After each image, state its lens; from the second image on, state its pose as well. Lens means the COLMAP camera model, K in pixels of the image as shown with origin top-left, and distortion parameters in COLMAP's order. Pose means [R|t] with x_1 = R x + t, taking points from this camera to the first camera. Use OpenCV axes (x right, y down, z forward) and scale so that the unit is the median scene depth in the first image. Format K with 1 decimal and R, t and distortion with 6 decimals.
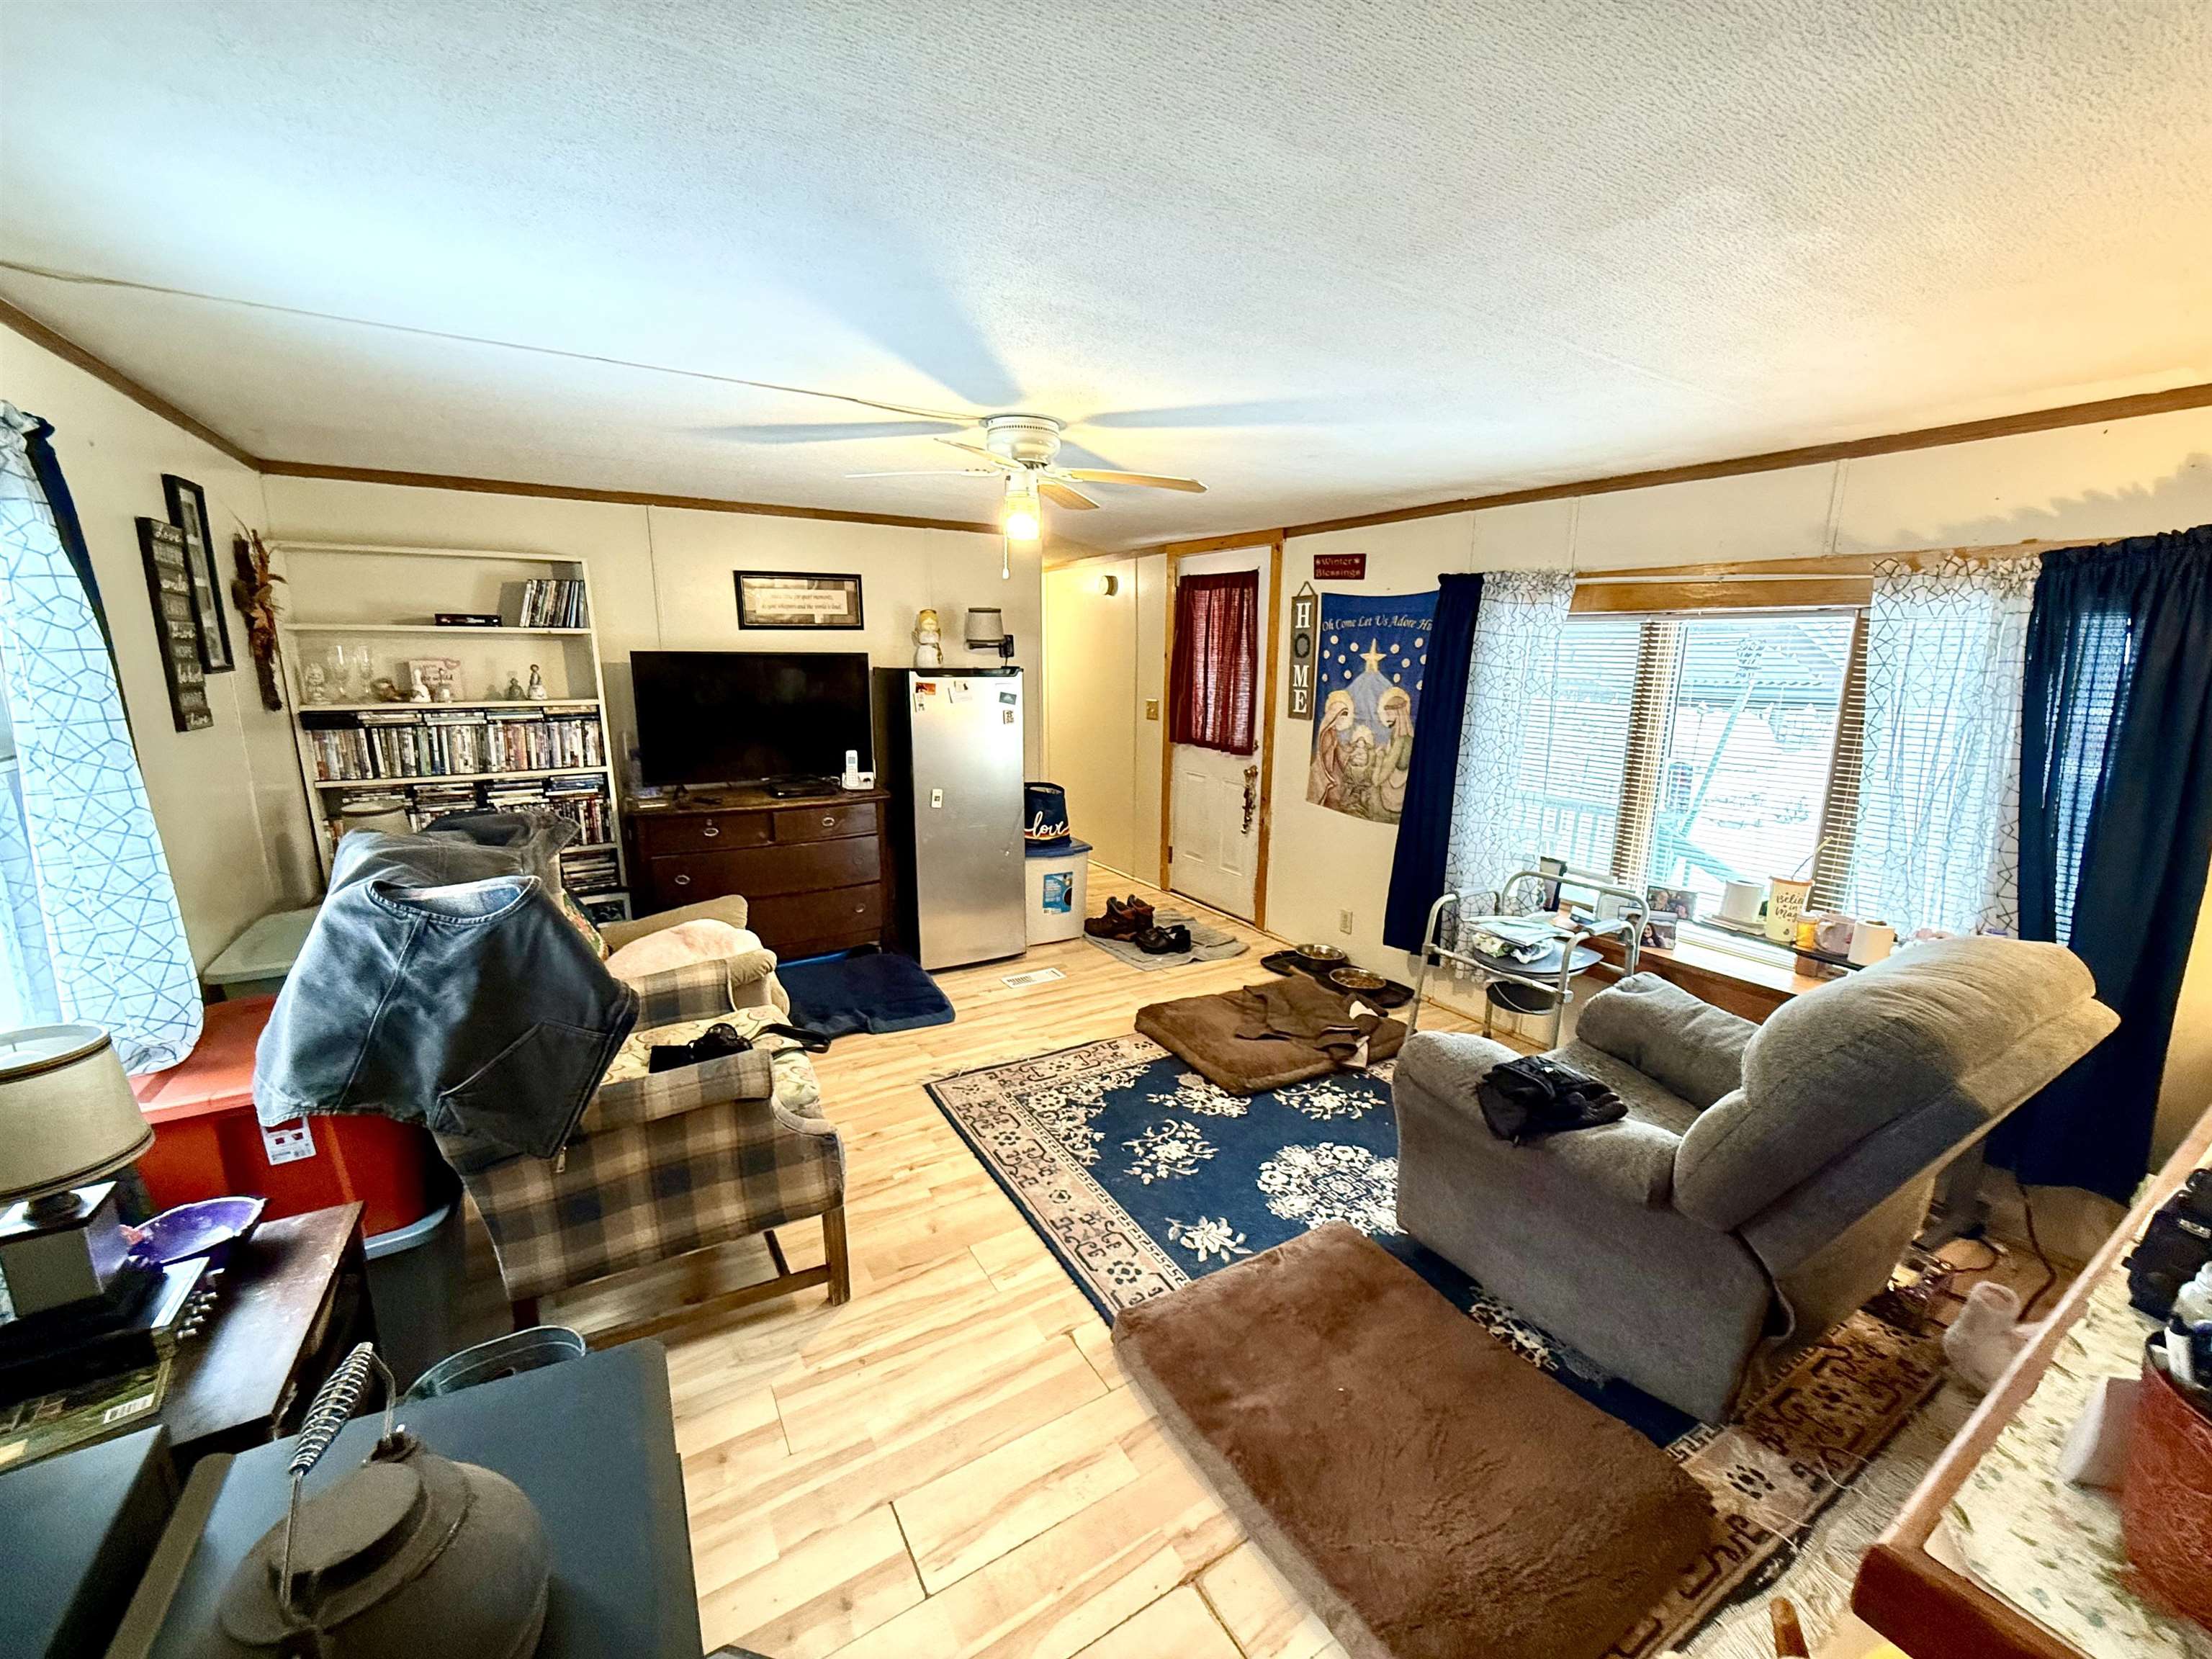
lens RADIAL K [[881.5, 0, 1106.0], [0, 881.5, 829.5], [0, 0, 1]] dist [0.000104, -0.000270]
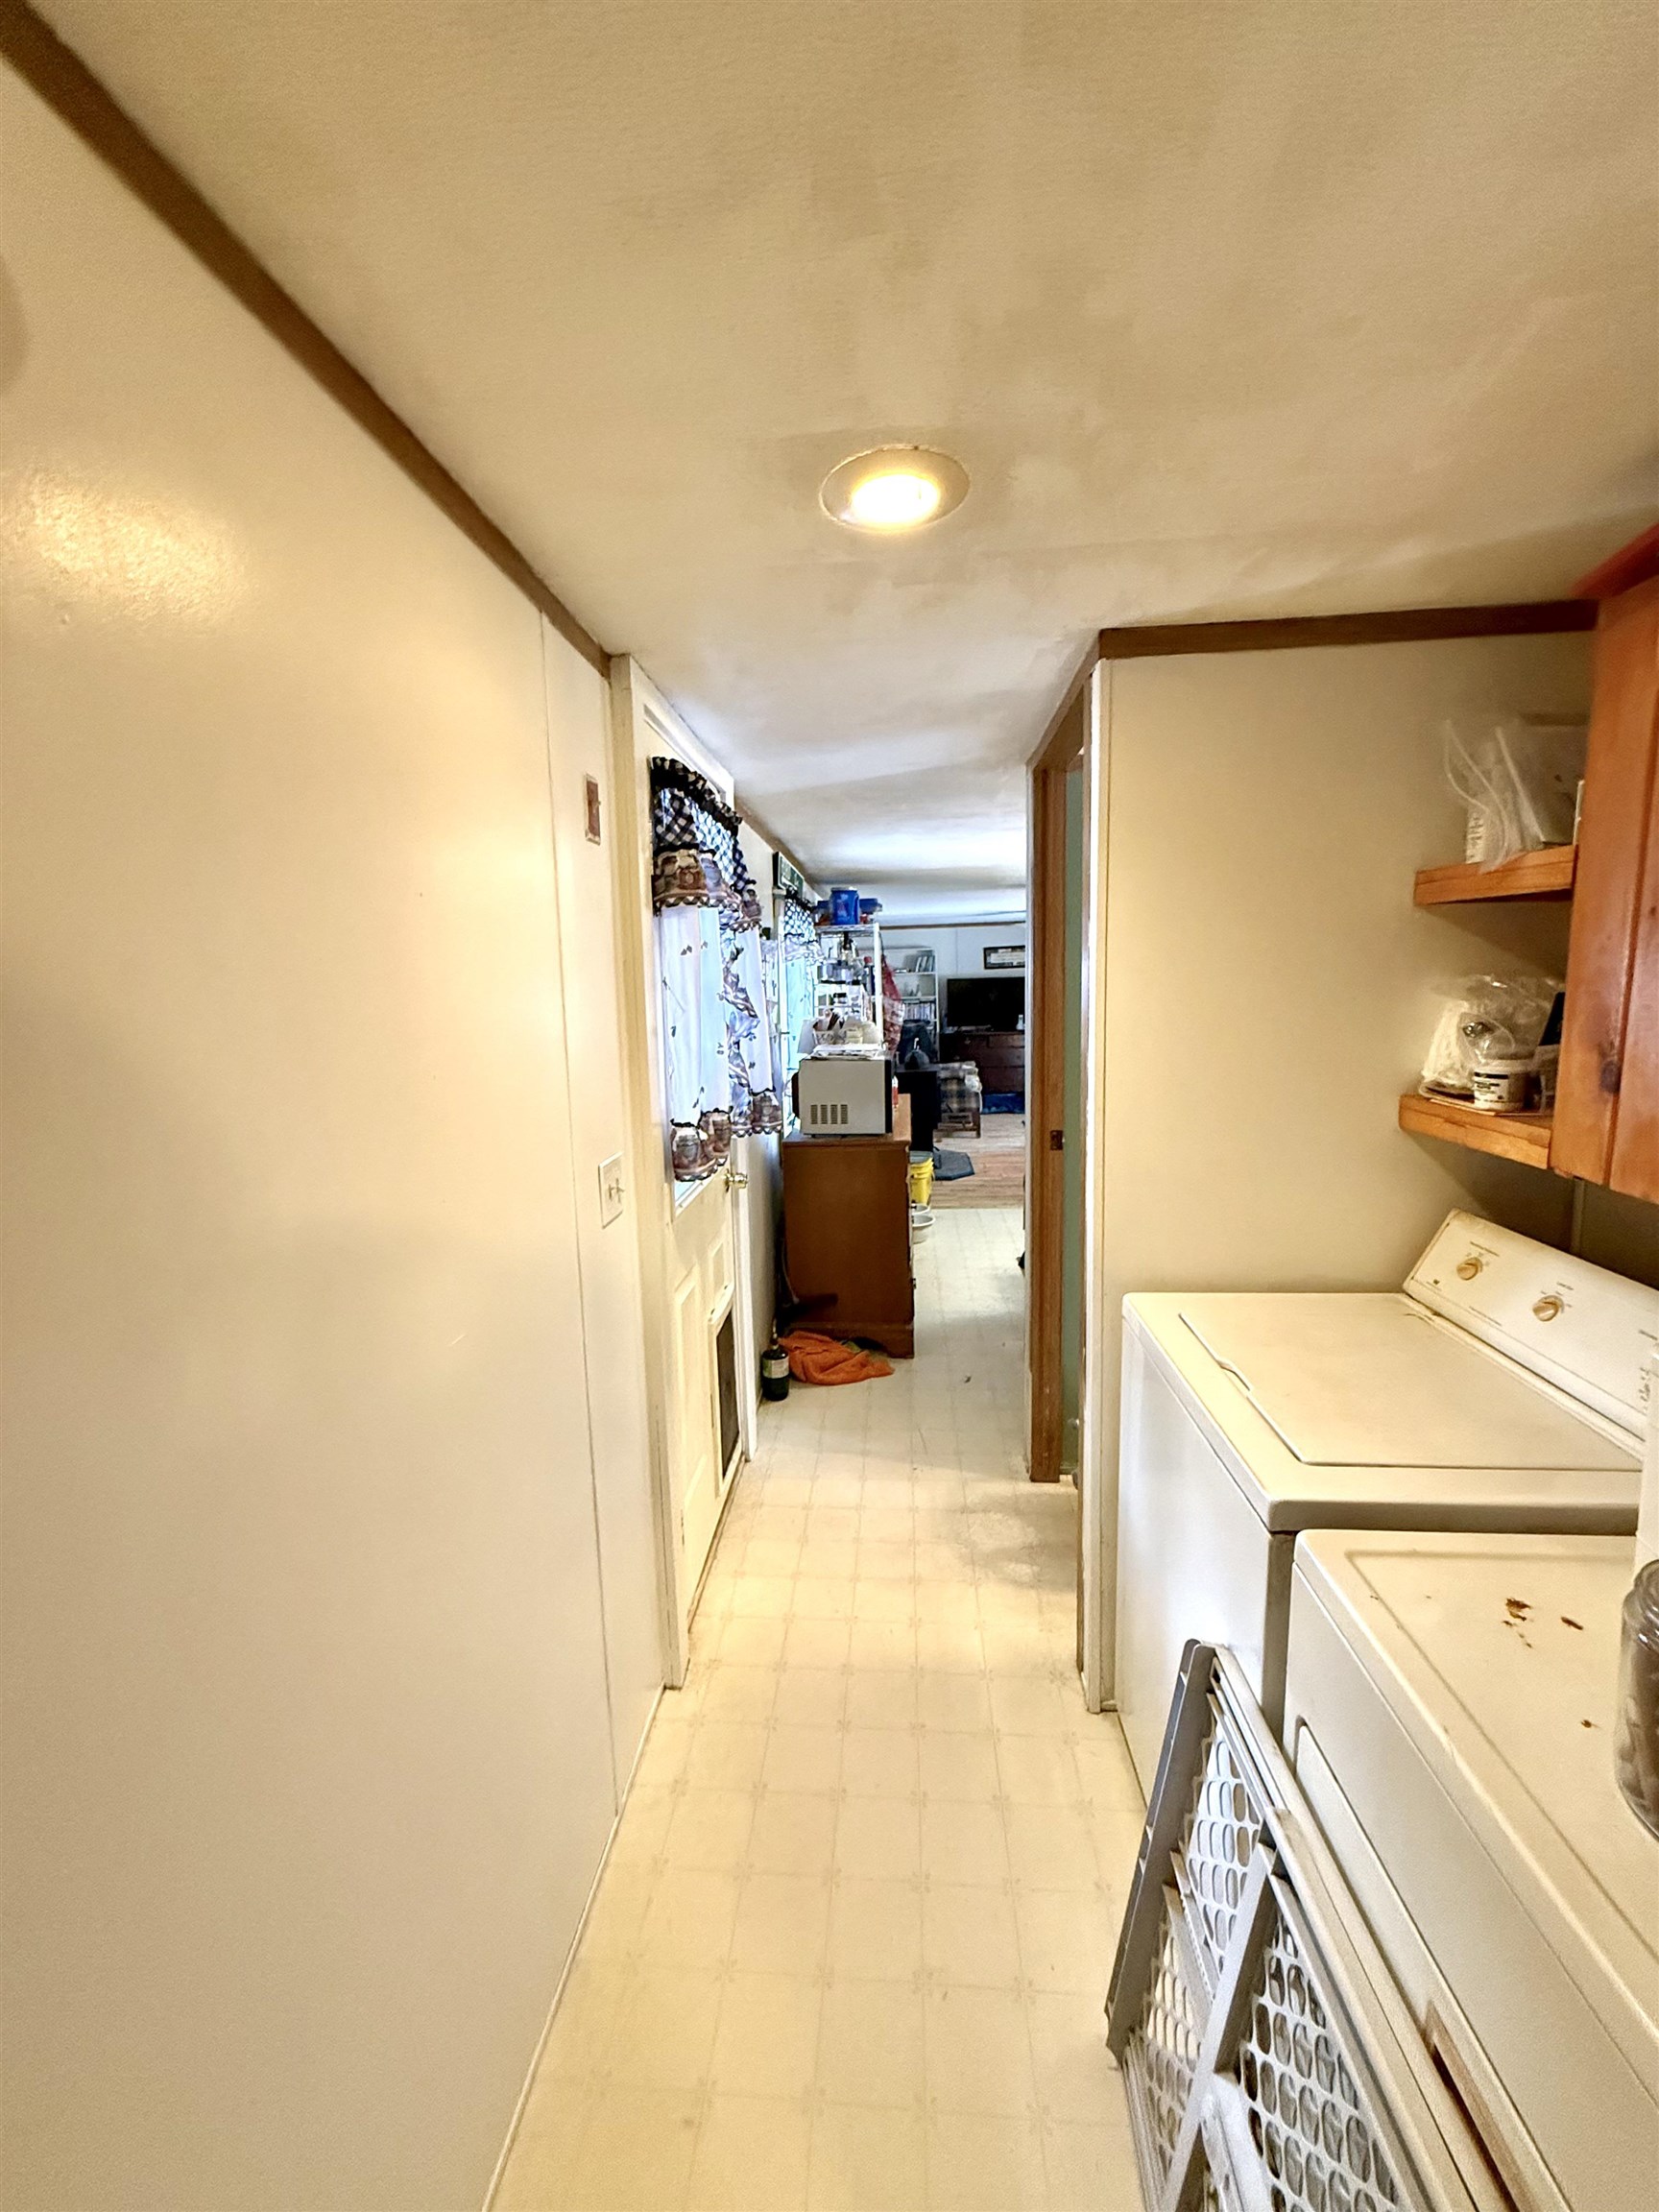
lens RADIAL K [[881.5, 0, 821.3], [0, 881.5, 1114.3], [0, 0, 1]] dist [0.000104, -0.000270]
pose [[0.802773, 0.057592, -0.593497, 0.772441], [-0.080771, 0.996654, -0.012538, 0.274610], [0.590789, 0.058003, 0.804739, -1.370925]]
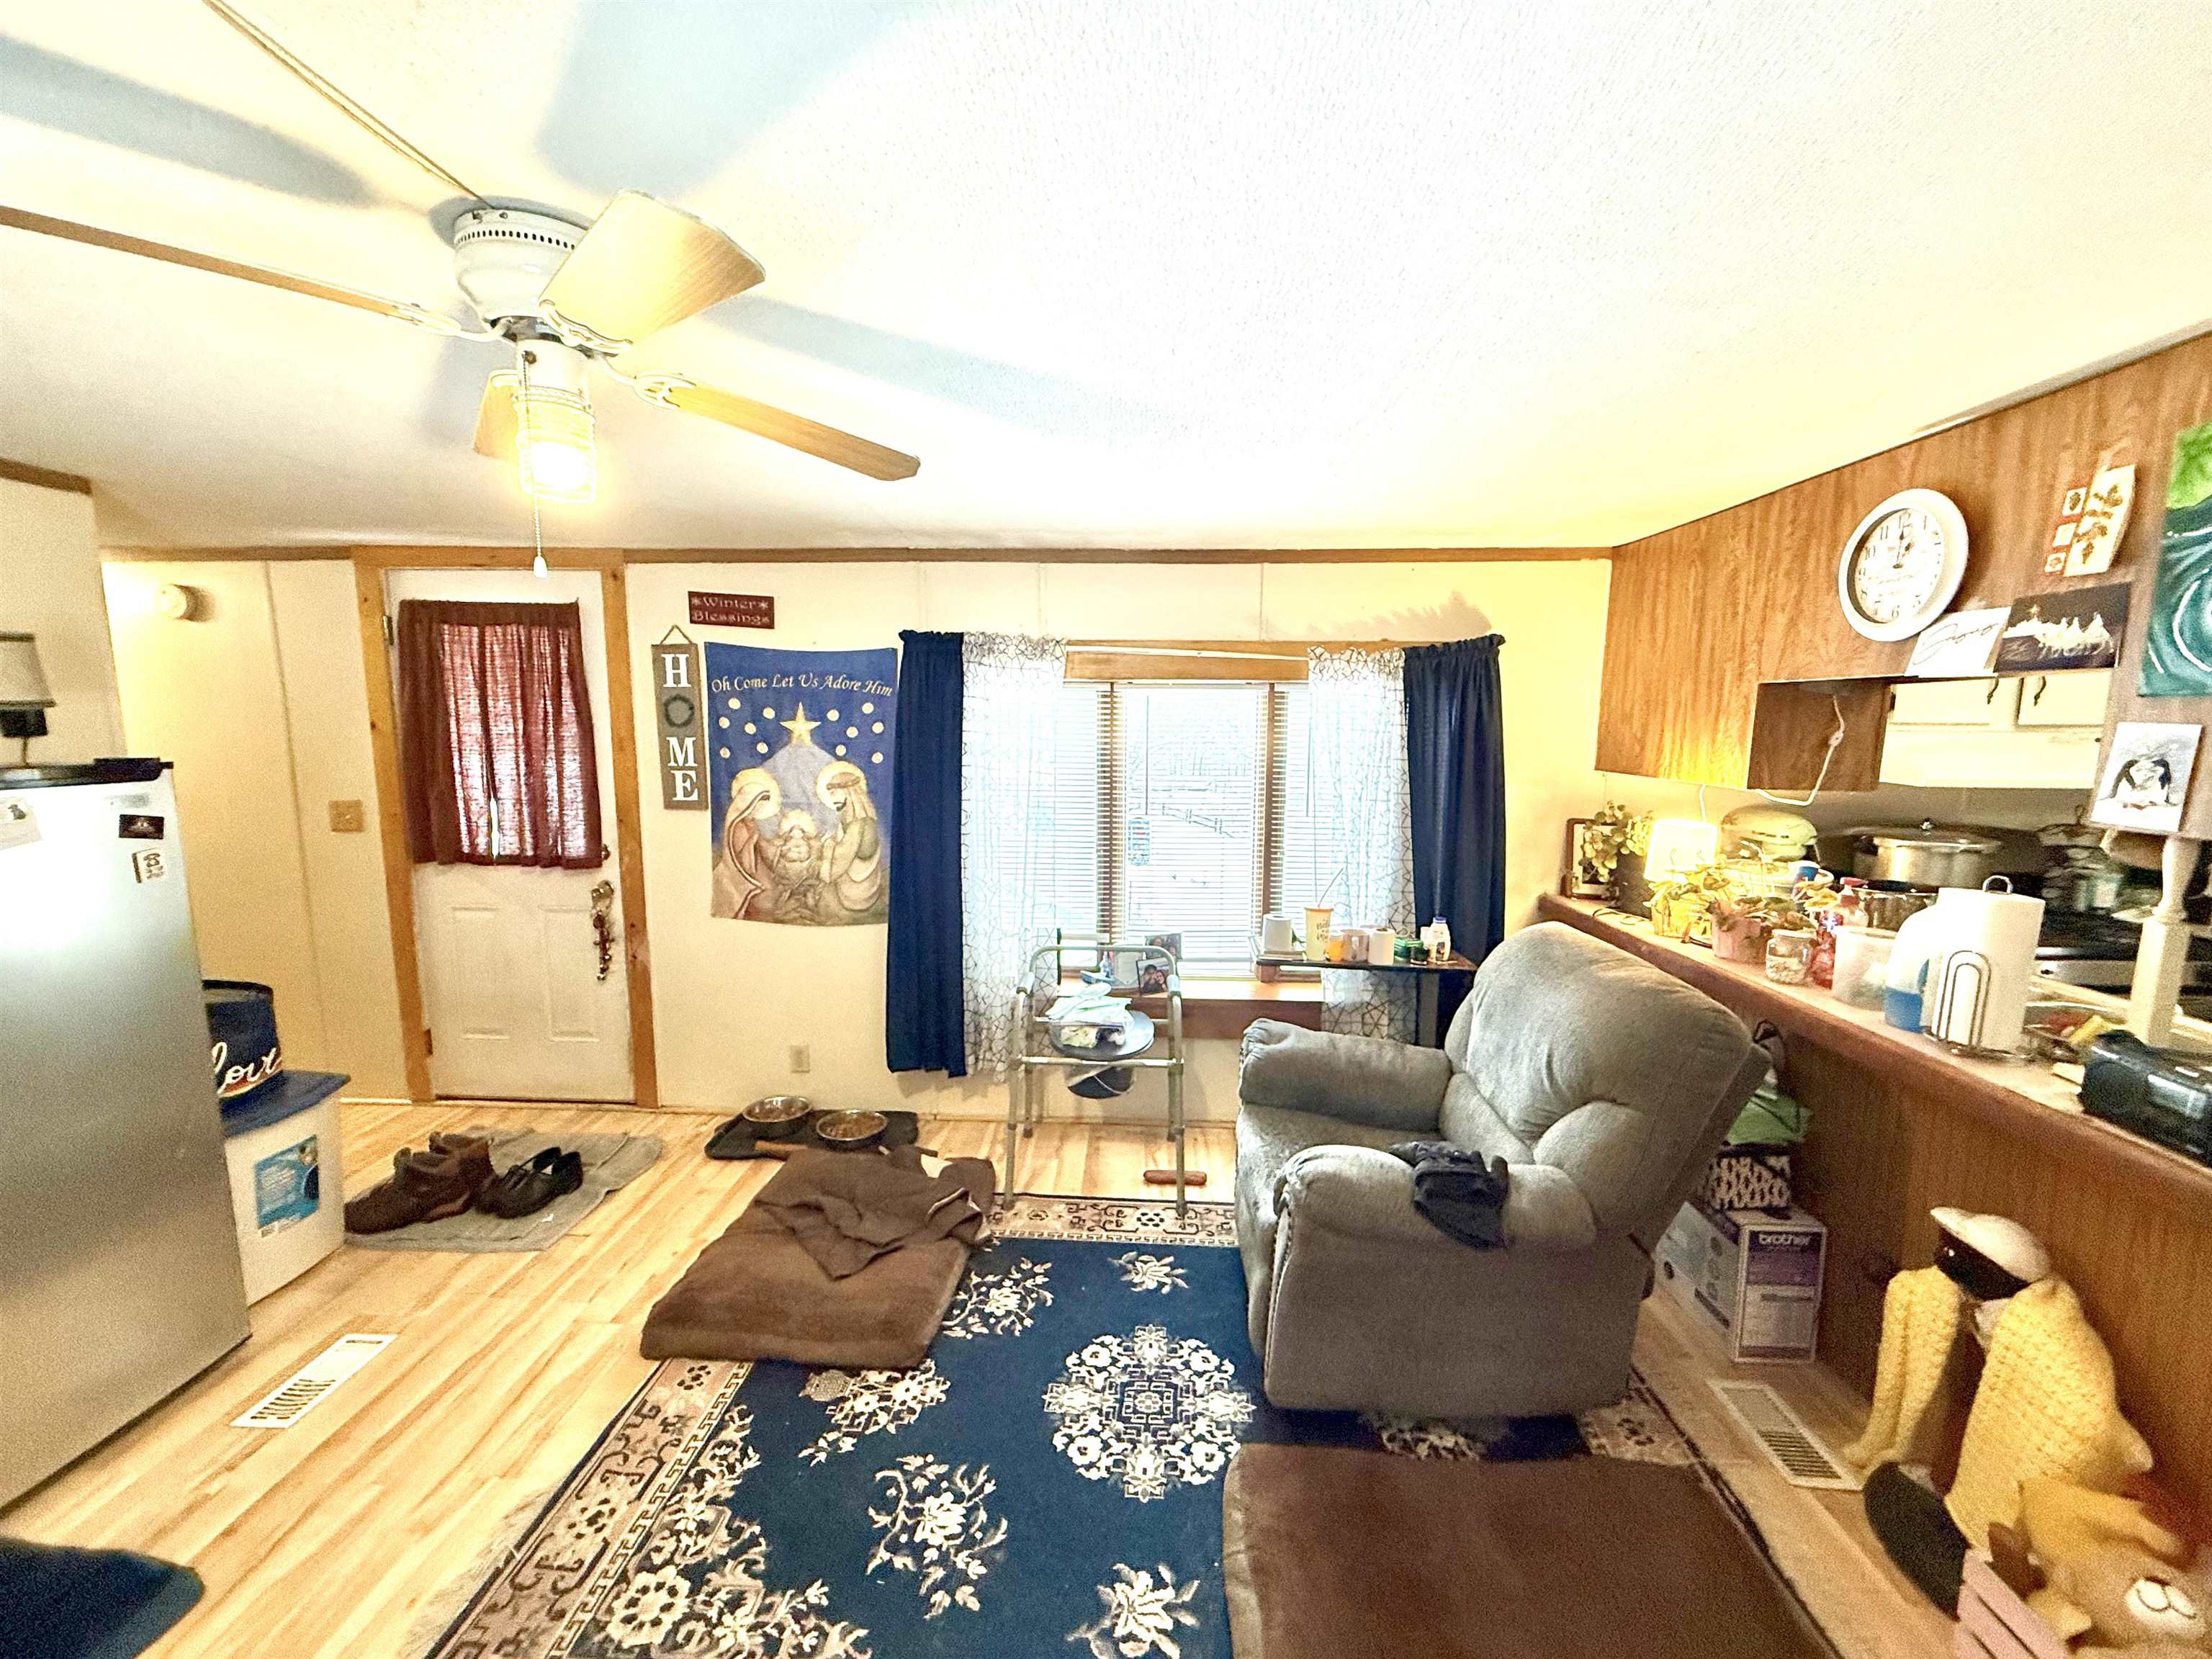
lens RADIAL K [[881.5, 0, 1106.0], [0, 881.5, 829.5], [0, 0, 1]] dist [0.000104, -0.000270]
pose [[0.558929, -0.114685, 0.821246, -0.218354], [0.166721, 0.985707, 0.024183, -0.077985], [-0.812282, 0.123403, 0.570061, 0.338117]]
